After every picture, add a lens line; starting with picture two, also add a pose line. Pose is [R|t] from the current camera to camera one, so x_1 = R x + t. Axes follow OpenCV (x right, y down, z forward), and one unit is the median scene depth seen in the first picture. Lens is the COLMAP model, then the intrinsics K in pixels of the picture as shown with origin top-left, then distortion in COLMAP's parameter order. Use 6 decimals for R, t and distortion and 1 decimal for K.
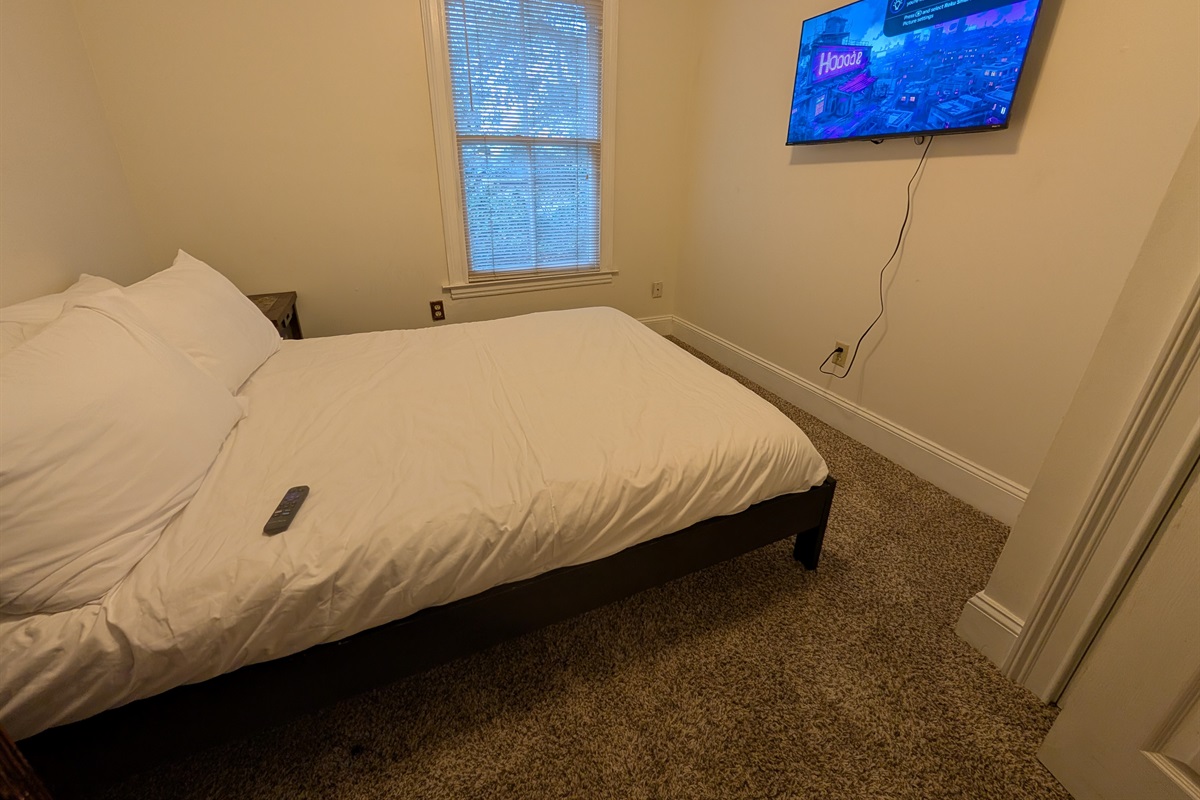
lens RADIAL K [[452.9, 0, 601.0], [0, 452.9, 356.0], [0, 0, 1]] dist [-0.001050, -0.000119]
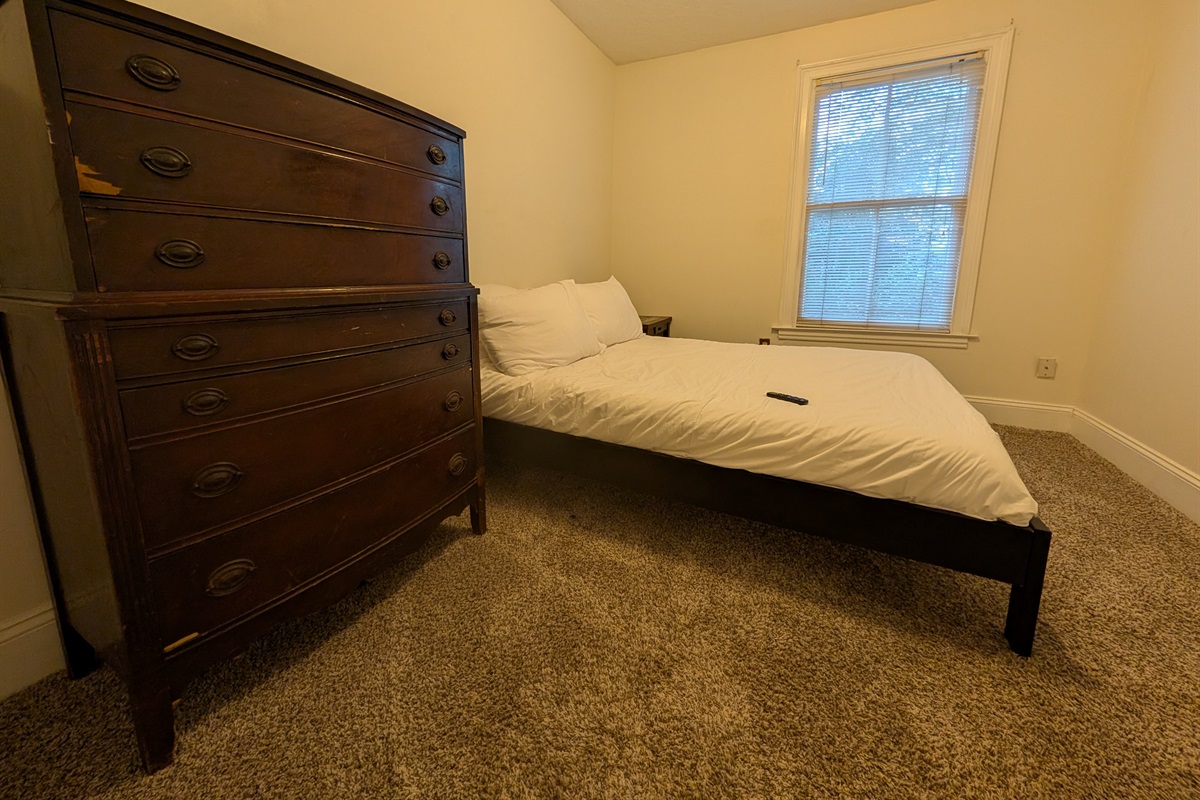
lens RADIAL K [[452.9, 0, 601.0], [0, 452.9, 356.0], [0, 0, 1]] dist [-0.001050, -0.000119]
pose [[0.636828, 0.134427, -0.759196, 0.318971], [-0.276759, 0.958914, -0.062360, 0.136004], [0.719621, 0.249827, 0.647867, -0.094524]]
